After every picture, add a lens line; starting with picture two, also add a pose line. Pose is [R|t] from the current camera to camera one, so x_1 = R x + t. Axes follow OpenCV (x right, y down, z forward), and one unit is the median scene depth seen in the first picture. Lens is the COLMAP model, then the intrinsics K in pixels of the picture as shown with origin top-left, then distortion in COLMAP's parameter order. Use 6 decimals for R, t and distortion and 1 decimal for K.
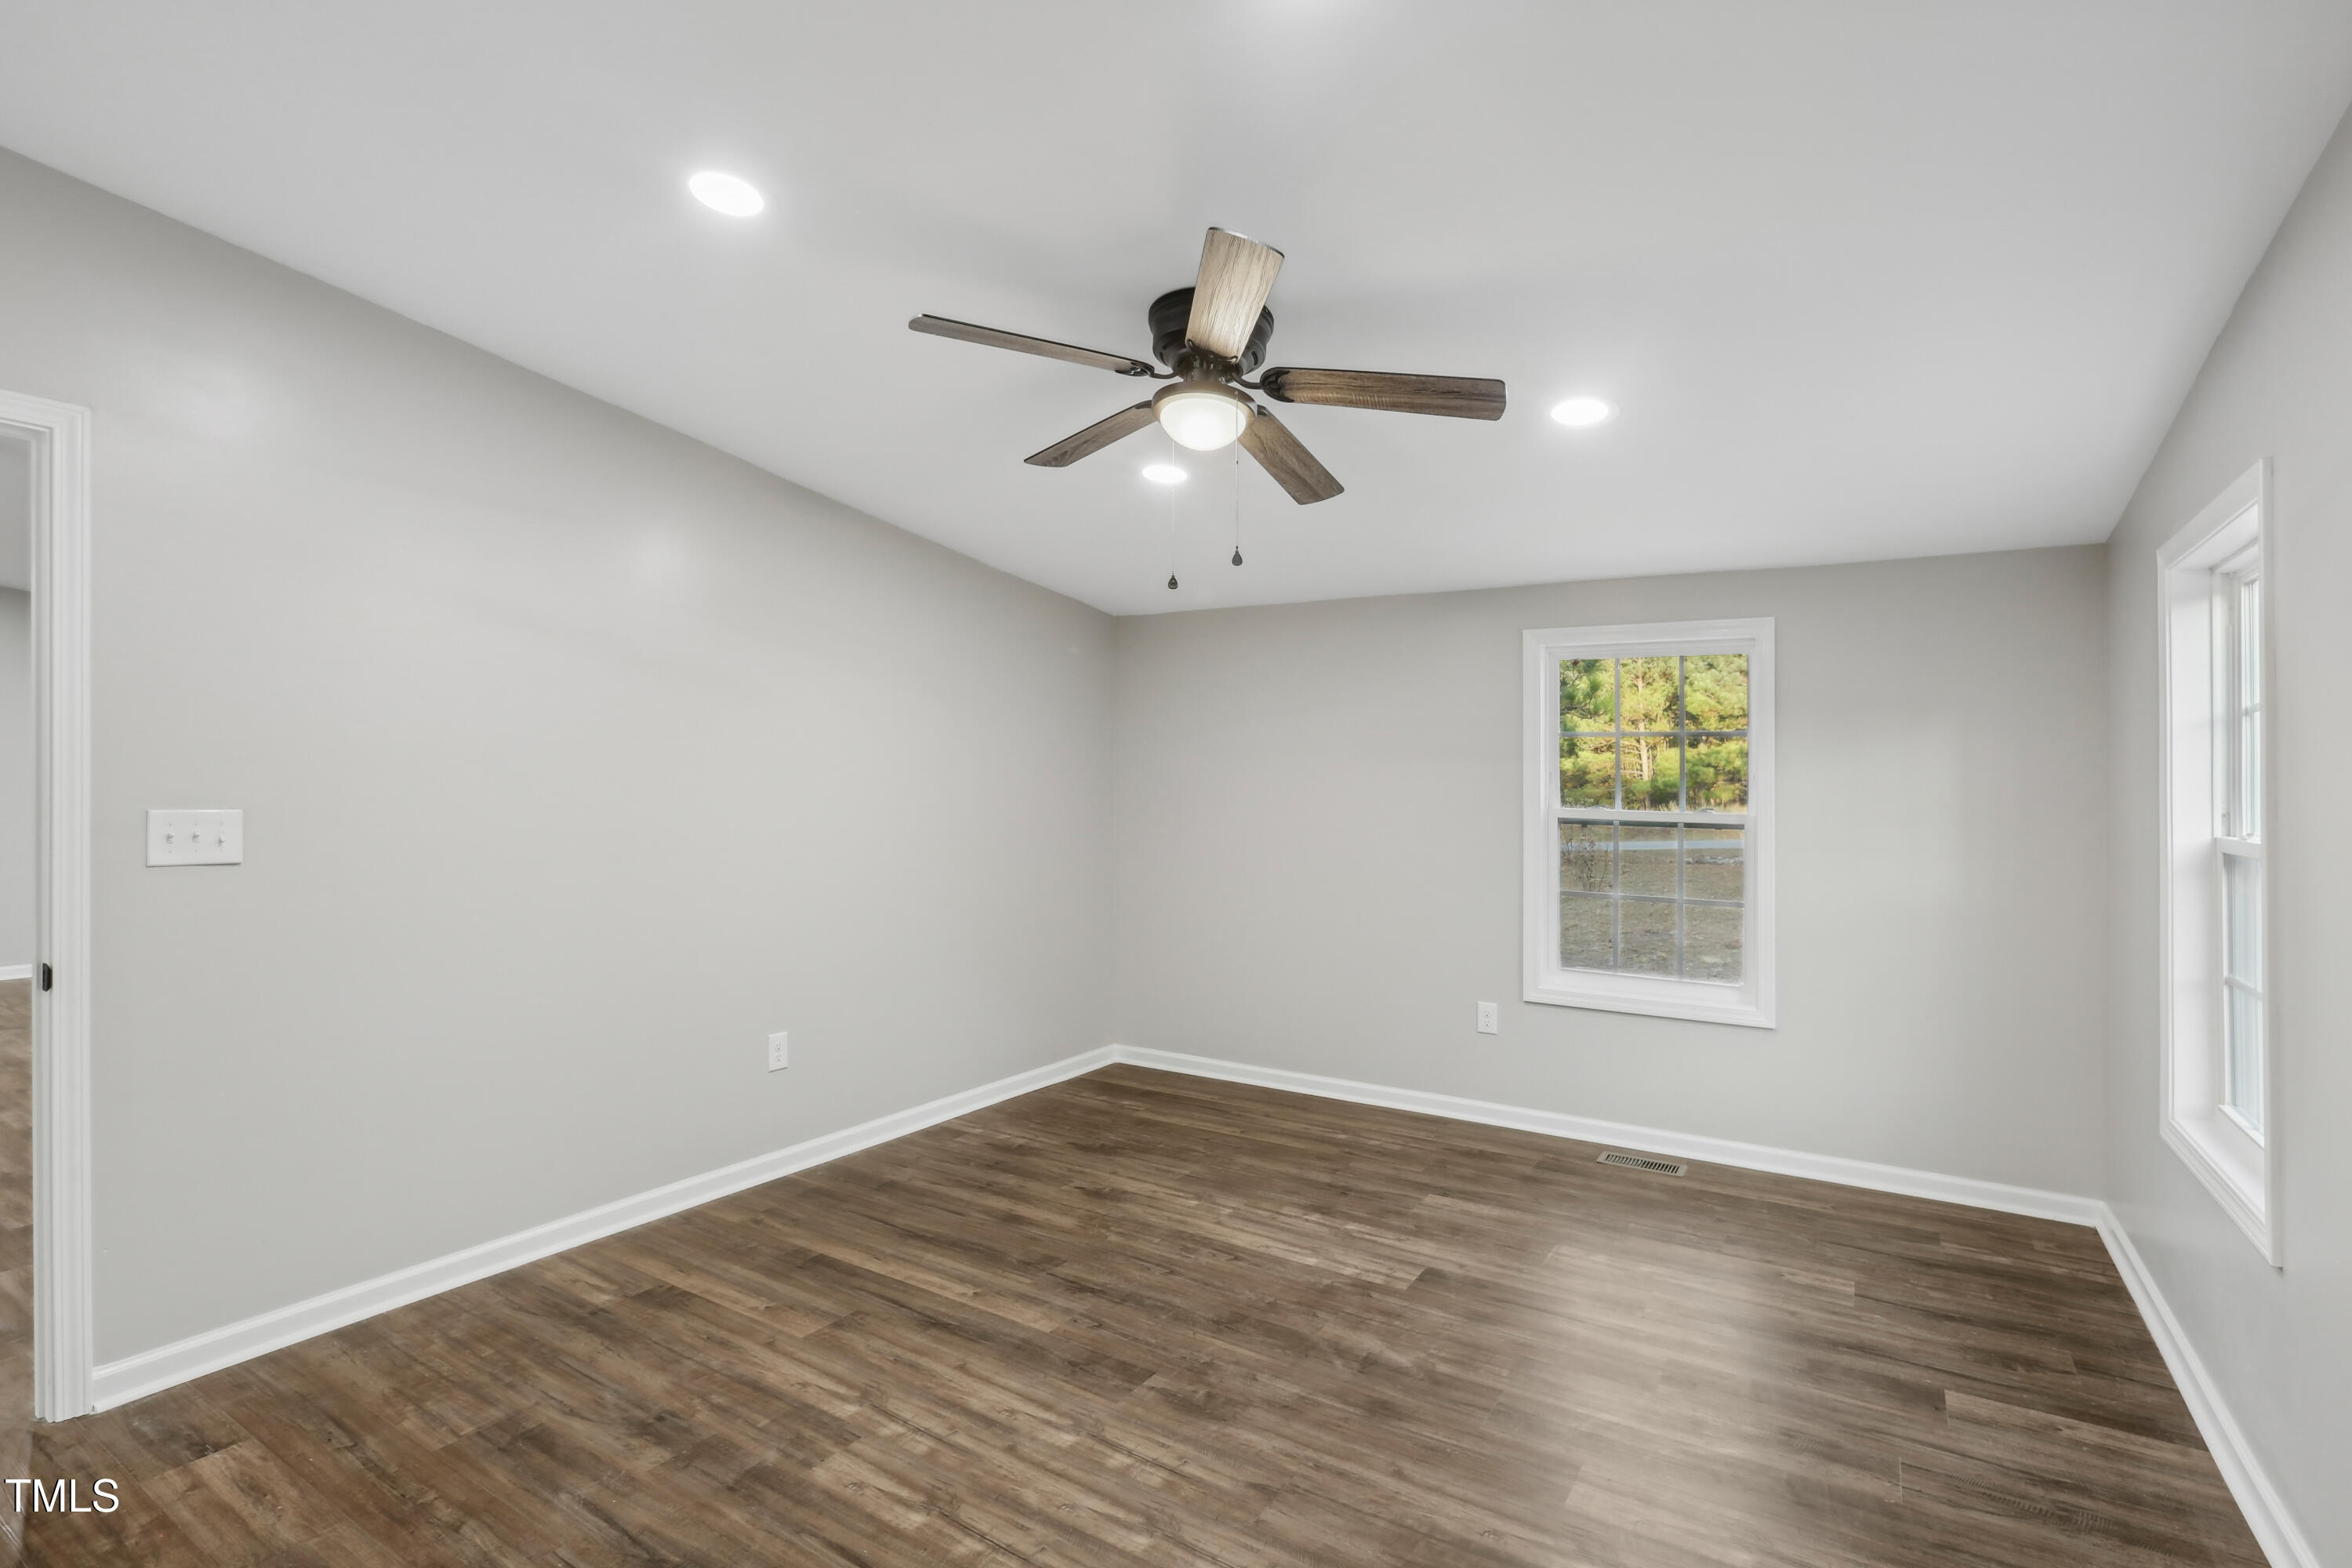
lens RADIAL K [[1117.9, 0, 1187.3], [0, 1117.9, 785.1], [0, 0, 1]] dist [-0.045011, 0.016451]
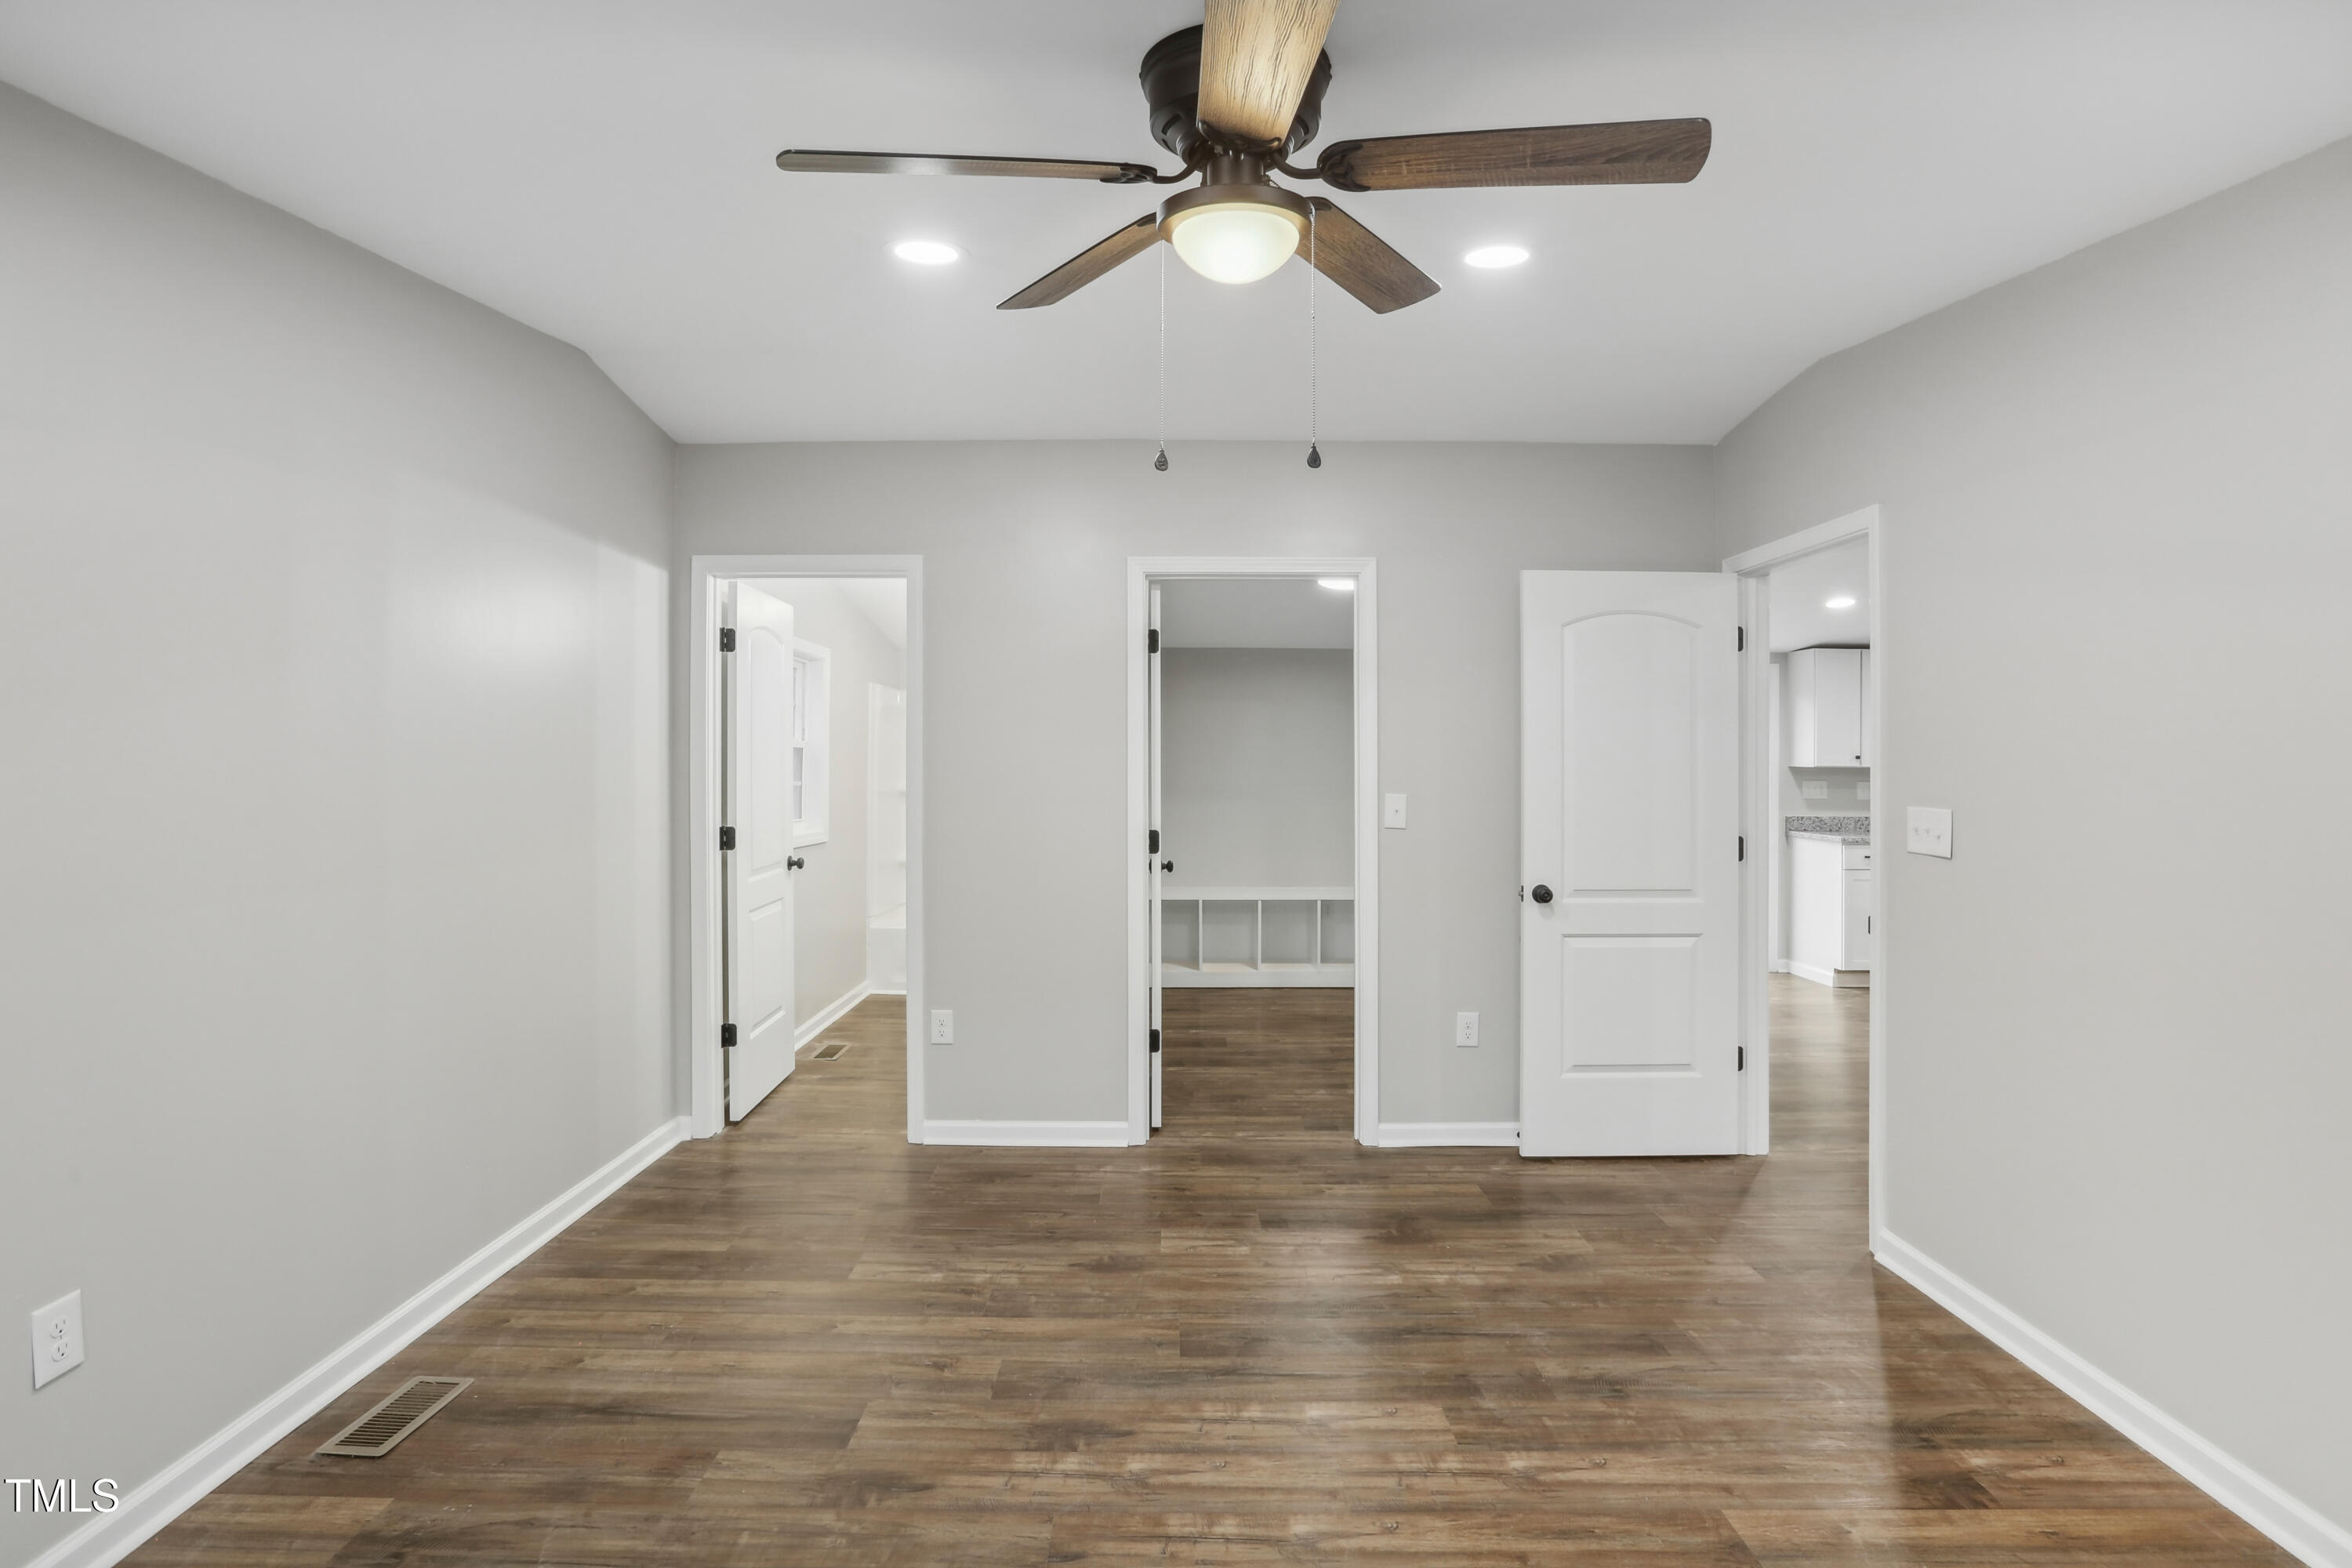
lens RADIAL K [[1117.9, 0, 1168.7], [0, 1117.9, 744.2], [0, 0, 1]] dist [-0.045011, 0.016451]
pose [[-0.849406, -0.027015, -0.527049, 0.414843], [-0.019361, 0.999612, -0.020036, -0.008438], [0.527385, -0.006814, -0.849599, 1.536806]]
